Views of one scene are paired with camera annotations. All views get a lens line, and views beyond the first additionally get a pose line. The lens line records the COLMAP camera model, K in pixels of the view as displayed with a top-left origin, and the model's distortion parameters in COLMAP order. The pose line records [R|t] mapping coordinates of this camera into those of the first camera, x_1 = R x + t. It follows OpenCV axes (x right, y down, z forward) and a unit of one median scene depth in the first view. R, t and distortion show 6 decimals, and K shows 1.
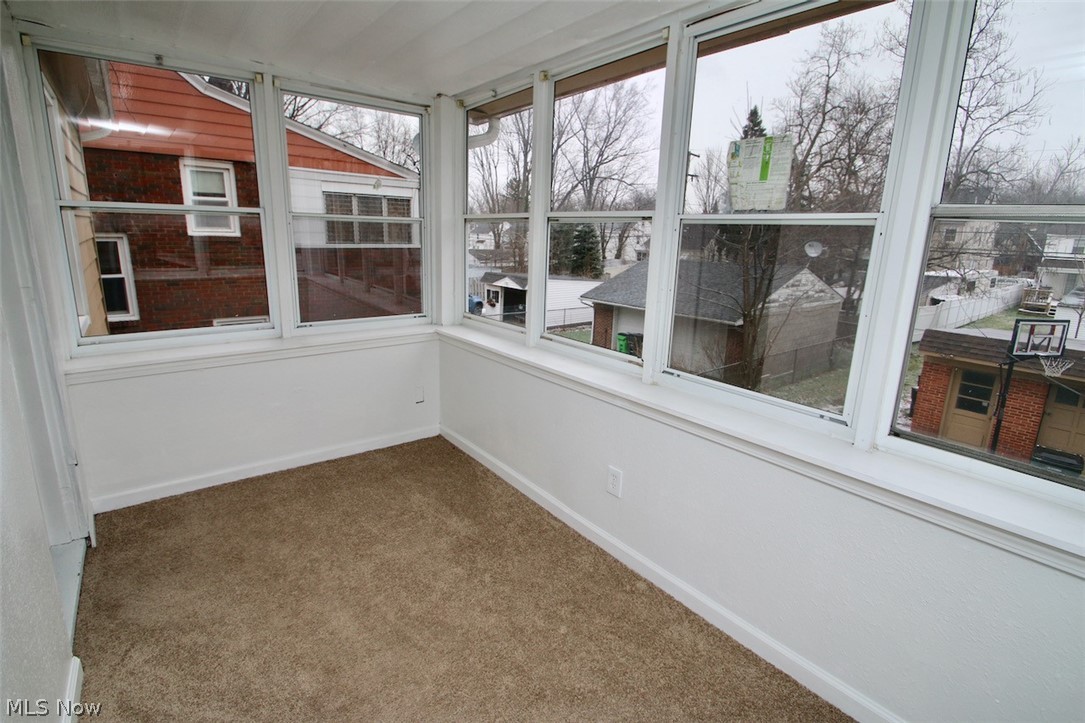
lens RADIAL K [[507.9, 0, 539.7], [0, 507.9, 344.3], [0, 0, 1]] dist [-0.002284, -0.000420]
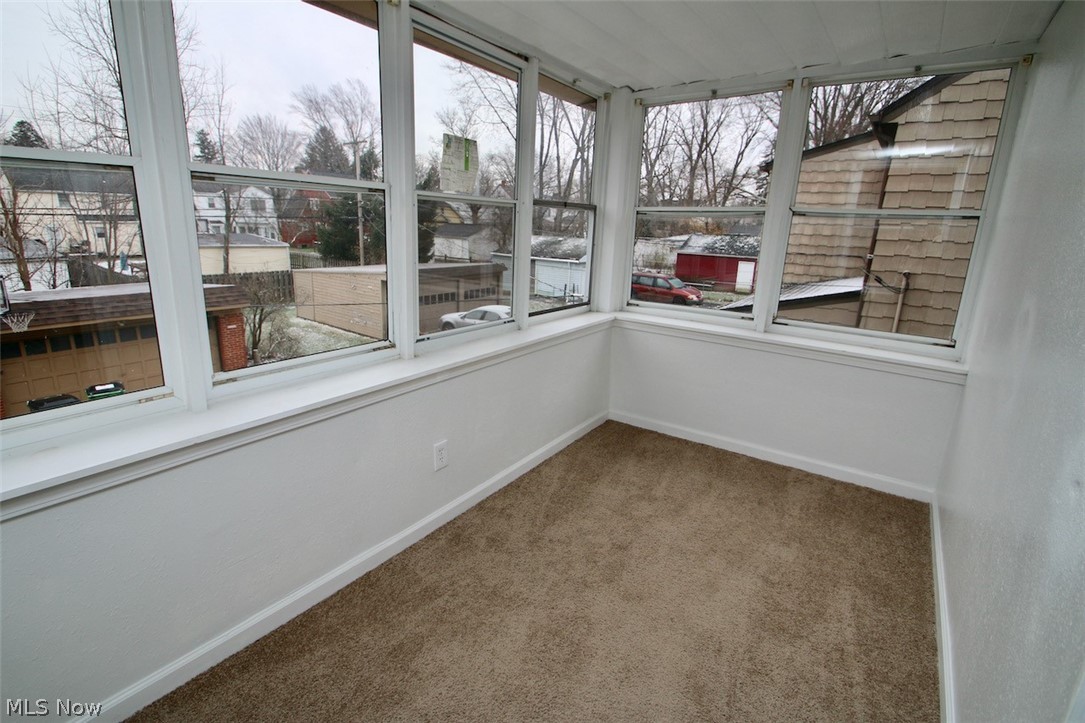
lens RADIAL K [[507.9, 0, 539.7], [0, 507.9, 344.3], [0, 0, 1]] dist [-0.002284, -0.000420]
pose [[-0.273977, -0.266976, 0.923937, -0.912304], [0.159155, 0.934865, 0.317328, -0.266276], [-0.948476, 0.233990, -0.213641, 1.119450]]
